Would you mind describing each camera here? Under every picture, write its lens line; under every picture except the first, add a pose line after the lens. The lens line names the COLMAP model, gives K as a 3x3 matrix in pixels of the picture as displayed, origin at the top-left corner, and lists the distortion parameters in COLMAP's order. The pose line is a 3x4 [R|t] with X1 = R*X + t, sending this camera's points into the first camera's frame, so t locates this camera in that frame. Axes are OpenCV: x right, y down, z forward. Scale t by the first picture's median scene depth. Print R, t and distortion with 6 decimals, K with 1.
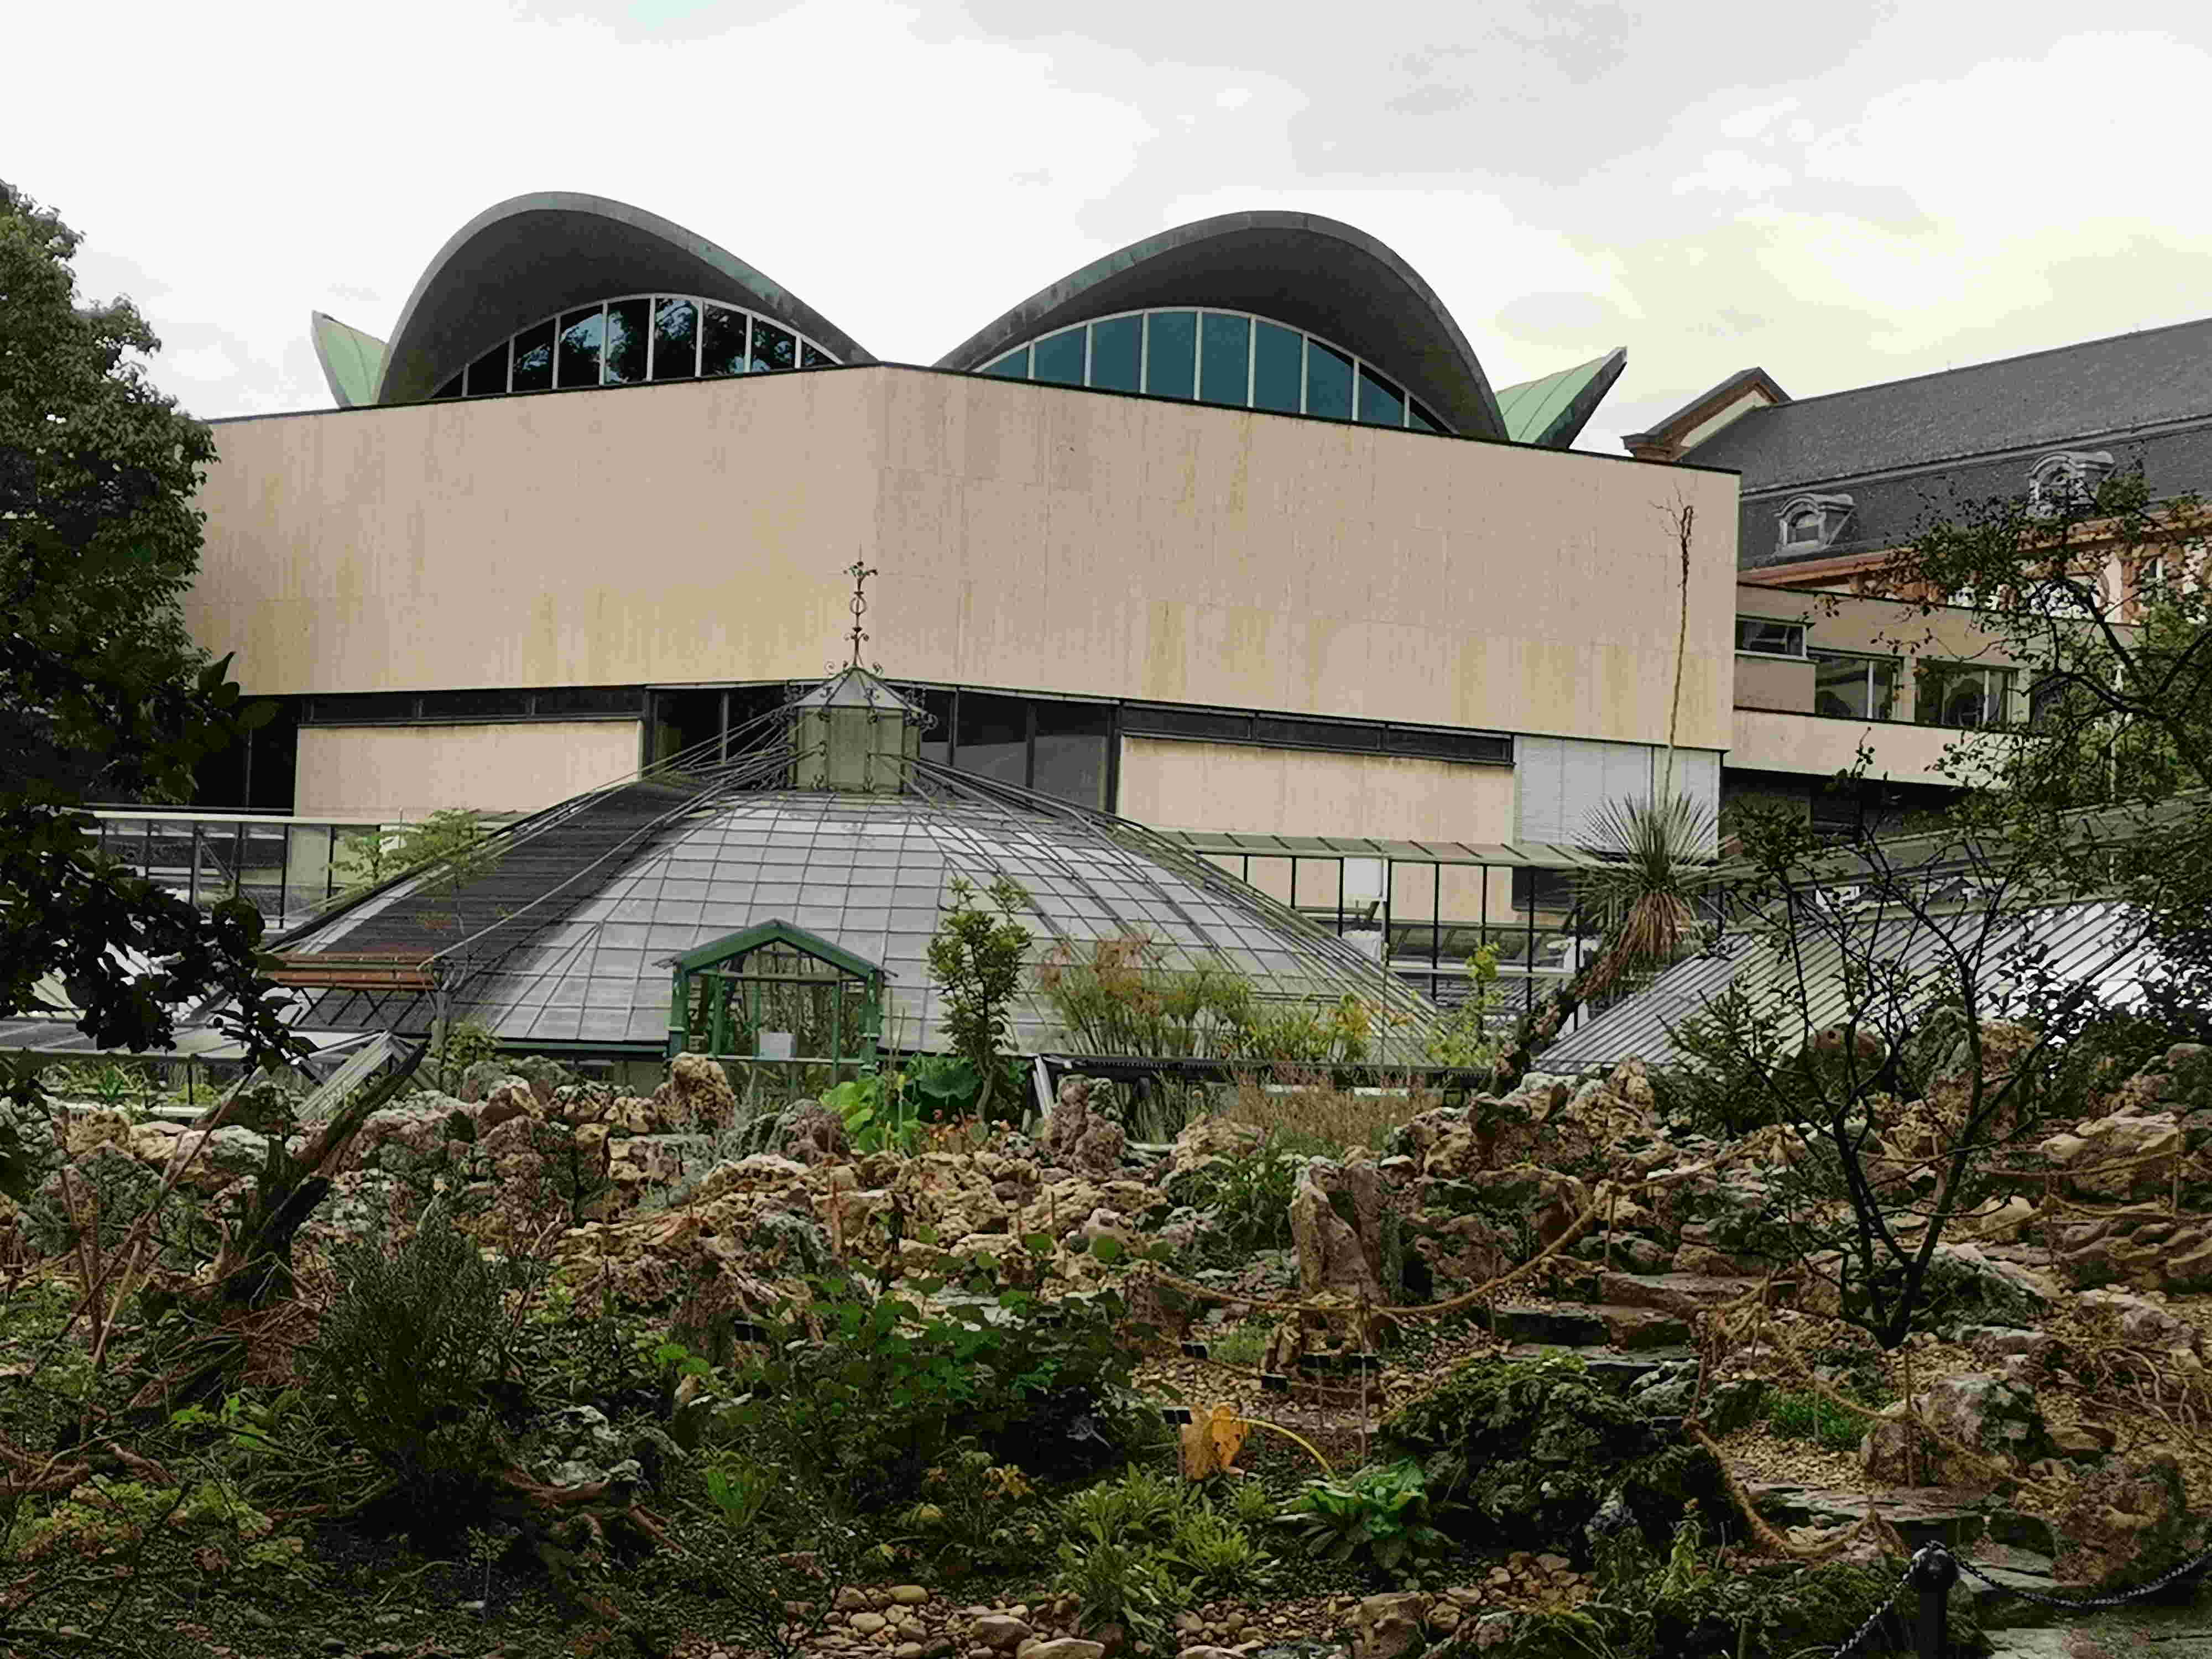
lens RADIAL K [[3539.3, 0, 1106.0], [0, 3539.3, 829.5], [0, 0, 1]] dist [0.029367, -0.029155]
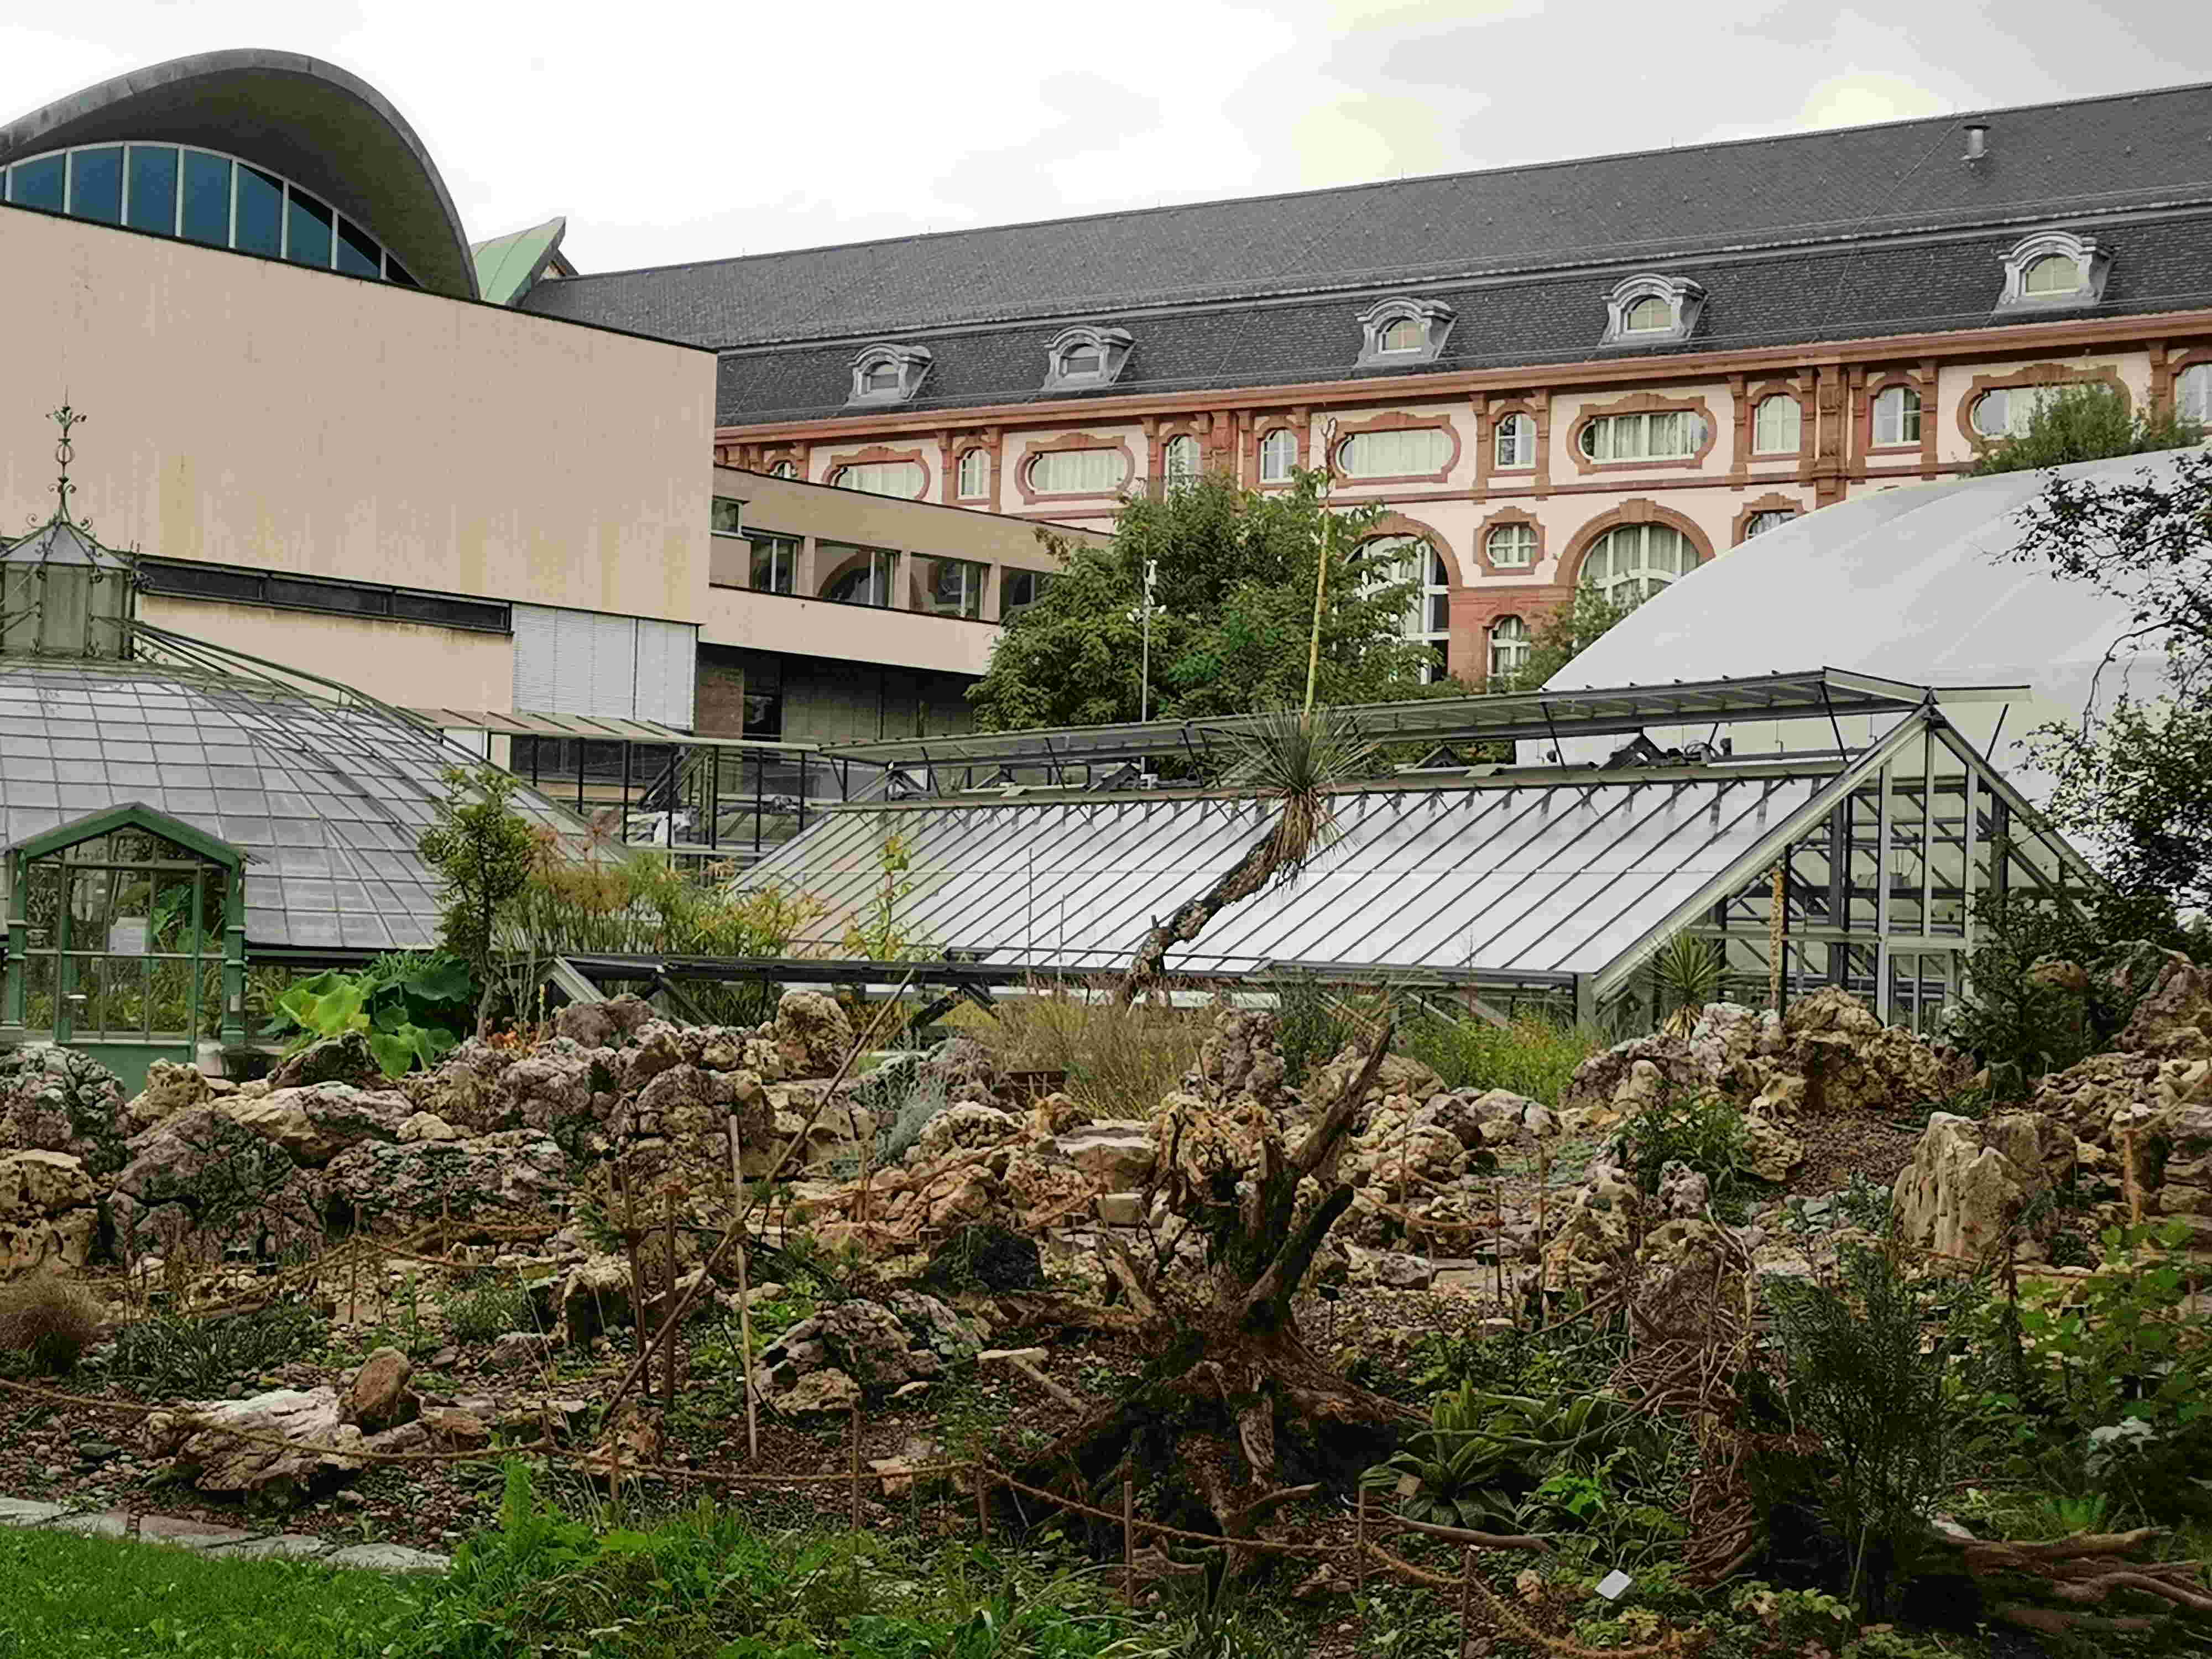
lens RADIAL K [[3421.3, 0, 1106.0], [0, 3421.3, 829.5], [0, 0, 1]] dist [0.014014, 0.090725]
pose [[0.921371, 0.004876, 0.388654, -0.205687], [-0.021445, 0.999036, 0.038304, -0.006990], [-0.388093, -0.043627, 0.920587, 0.085027]]
